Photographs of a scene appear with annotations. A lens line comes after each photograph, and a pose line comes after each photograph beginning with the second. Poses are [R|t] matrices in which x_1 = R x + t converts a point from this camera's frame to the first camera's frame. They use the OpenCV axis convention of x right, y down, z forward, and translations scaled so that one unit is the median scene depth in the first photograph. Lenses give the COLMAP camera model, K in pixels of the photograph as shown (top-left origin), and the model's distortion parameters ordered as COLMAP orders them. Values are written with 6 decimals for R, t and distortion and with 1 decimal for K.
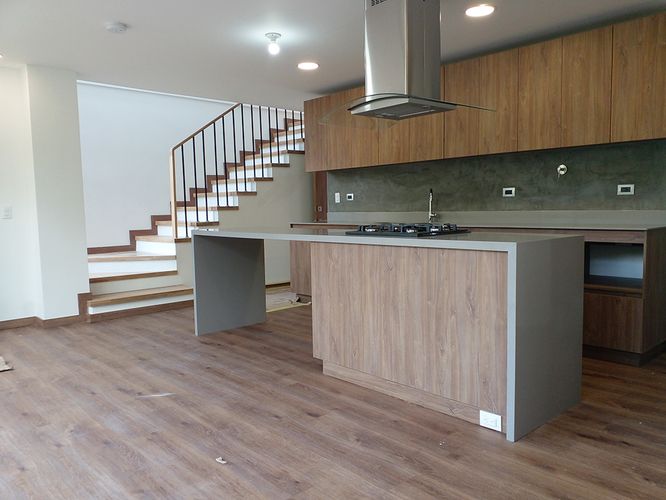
lens RADIAL K [[534.4, 0, 331.9], [0, 534.4, 249.5], [0, 0, 1]] dist [0.083391, -0.131168]
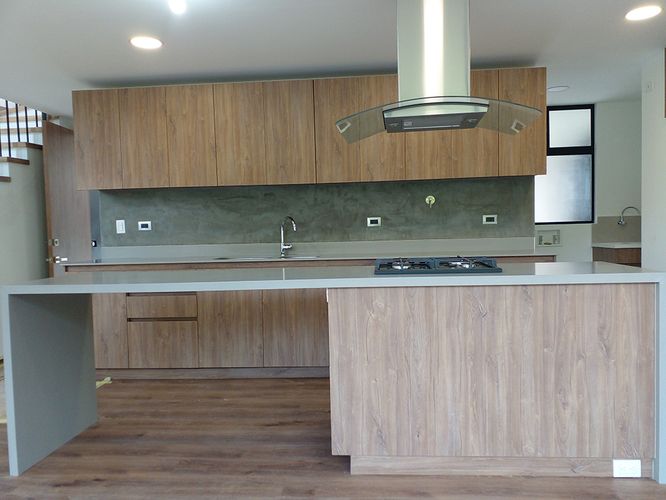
lens RADIAL K [[534.4, 0, 339.1], [0, 534.4, 252.0], [0, 0, 1]] dist [0.083391, -0.131168]
pose [[0.734060, -0.032205, 0.678321, -0.420523], [0.067437, 0.997394, -0.025624, -0.036470], [-0.675728, 0.064553, 0.734319, 0.392773]]
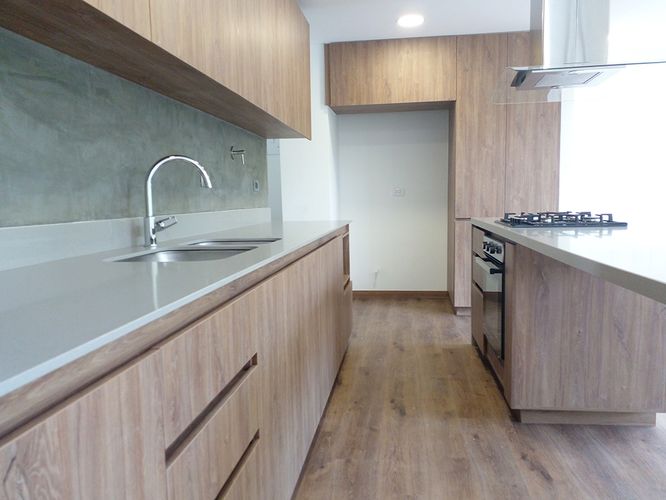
lens RADIAL K [[534.4, 0, 334.2], [0, 534.4, 253.0], [0, 0, 1]] dist [0.083391, -0.131168]
pose [[-0.648880, -0.048466, 0.759346, -0.227343], [0.092922, 0.985452, 0.142301, -0.111501], [-0.755196, 0.162896, -0.634936, 1.453574]]
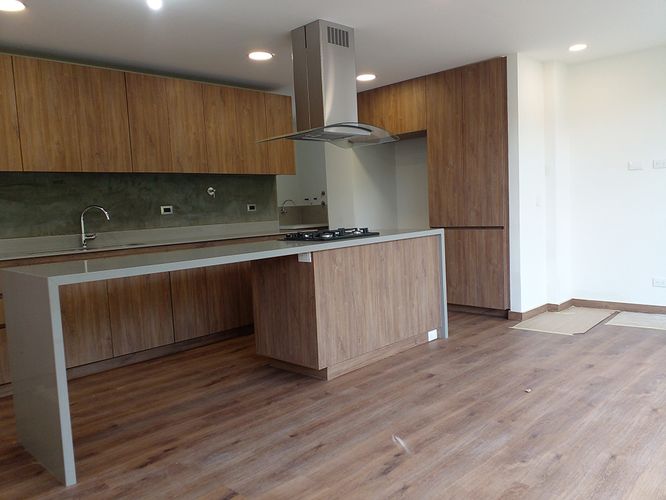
lens RADIAL K [[534.4, 0, 344.2], [0, 534.4, 247.6], [0, 0, 1]] dist [0.083391, -0.131168]
pose [[-0.065408, -0.058324, 0.996153, -0.847197], [0.131553, 0.989073, 0.066548, -0.066754], [-0.989149, 0.135400, -0.057021, 0.832230]]
